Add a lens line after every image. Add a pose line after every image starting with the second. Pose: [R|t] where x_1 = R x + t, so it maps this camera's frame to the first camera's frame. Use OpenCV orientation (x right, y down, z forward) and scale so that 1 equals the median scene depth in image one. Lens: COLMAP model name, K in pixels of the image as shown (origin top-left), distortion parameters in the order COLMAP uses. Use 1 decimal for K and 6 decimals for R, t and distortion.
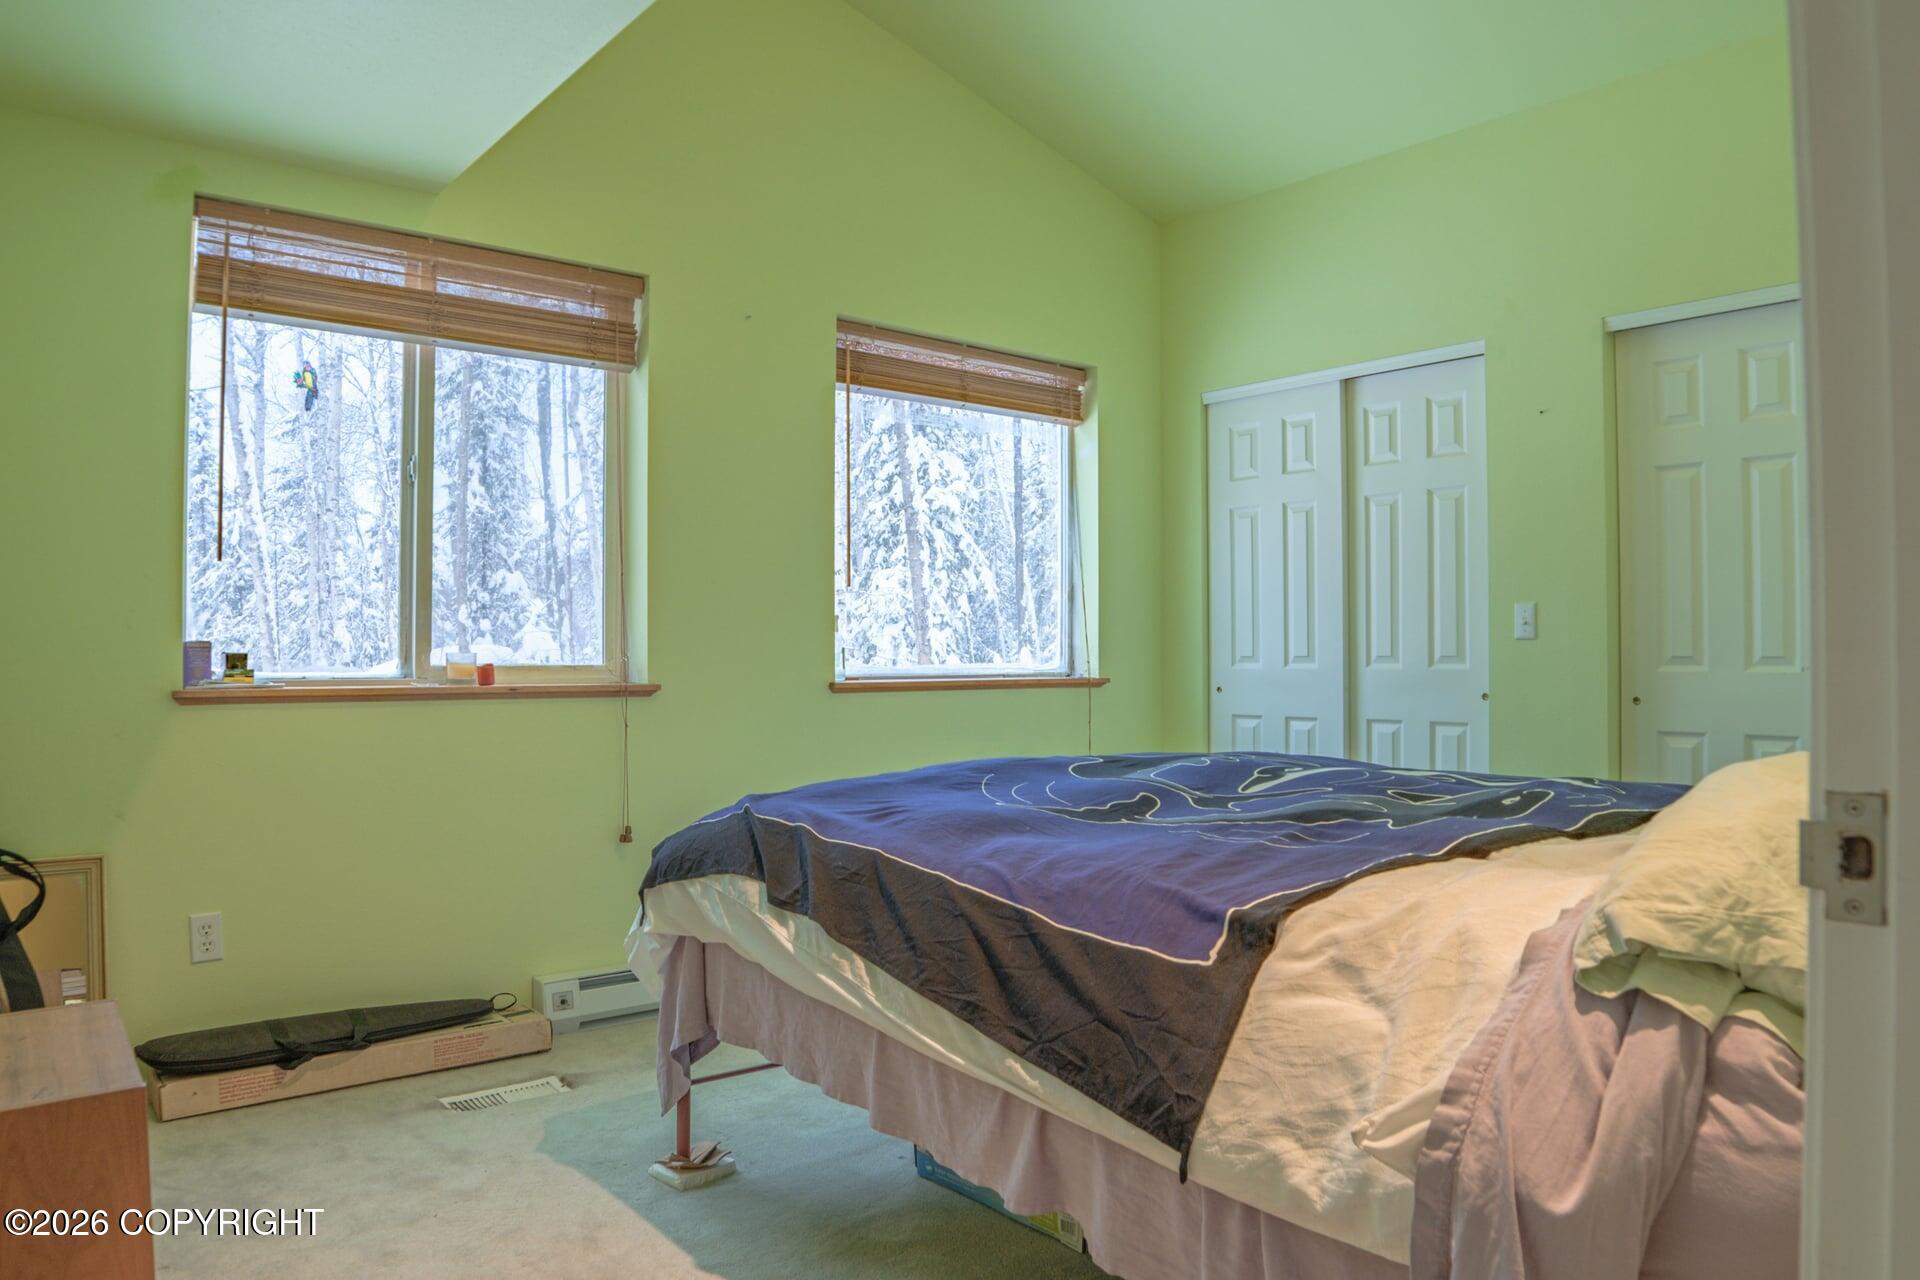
lens RADIAL K [[1221.1, 0, 971.7], [0, 1221.1, 652.6], [0, 0, 1]] dist [-0.121494, 0.048474]
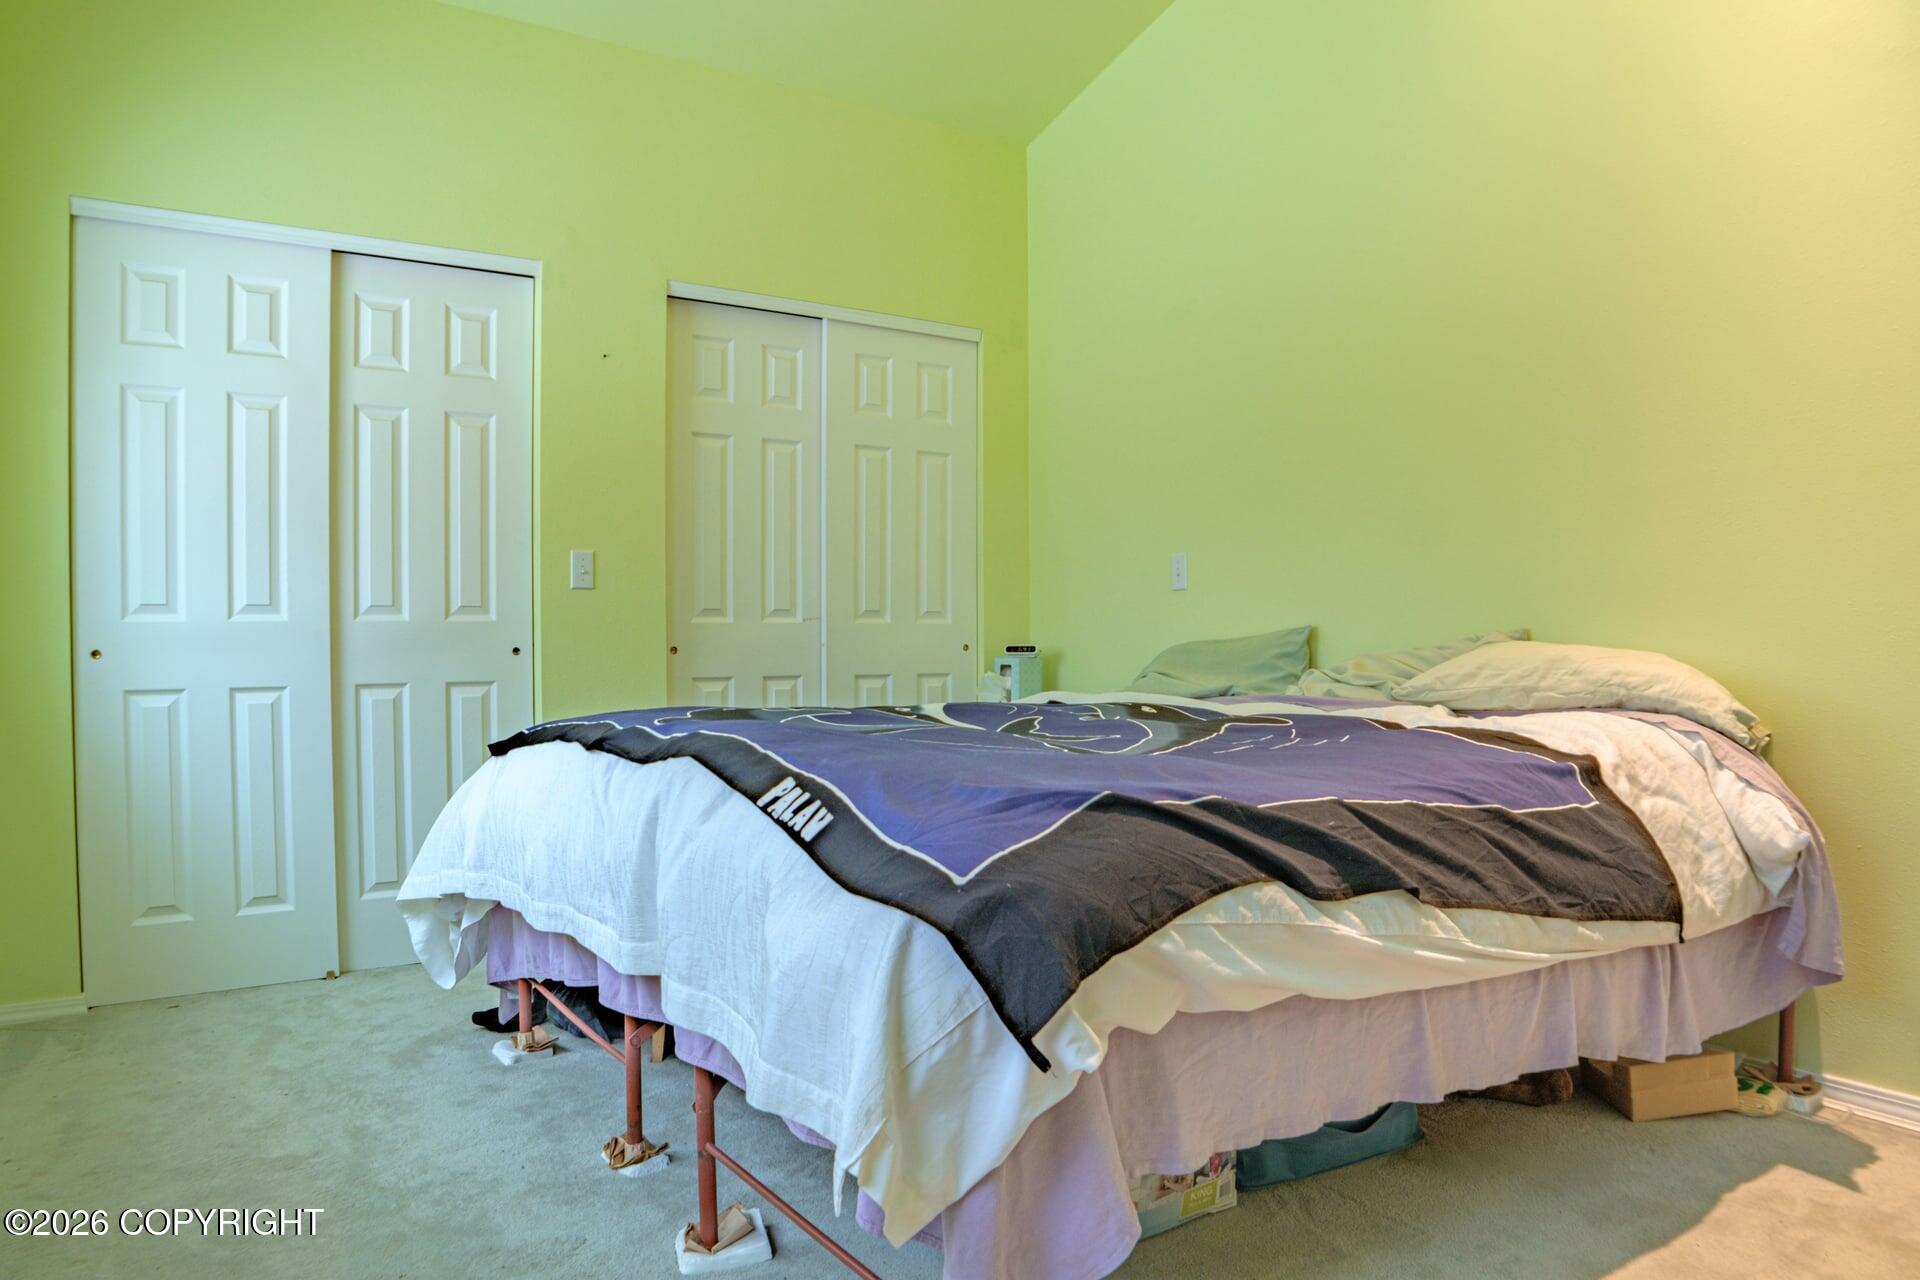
lens RADIAL K [[1221.1, 0, 971.7], [0, 1221.1, 652.6], [0, 0, 1]] dist [-0.121494, 0.048474]
pose [[0.129848, -0.013214, 0.991446, -0.413534], [-0.000726, 0.999910, 0.013422, 0.024435], [-0.991534, -0.002463, 0.129827, 0.517507]]
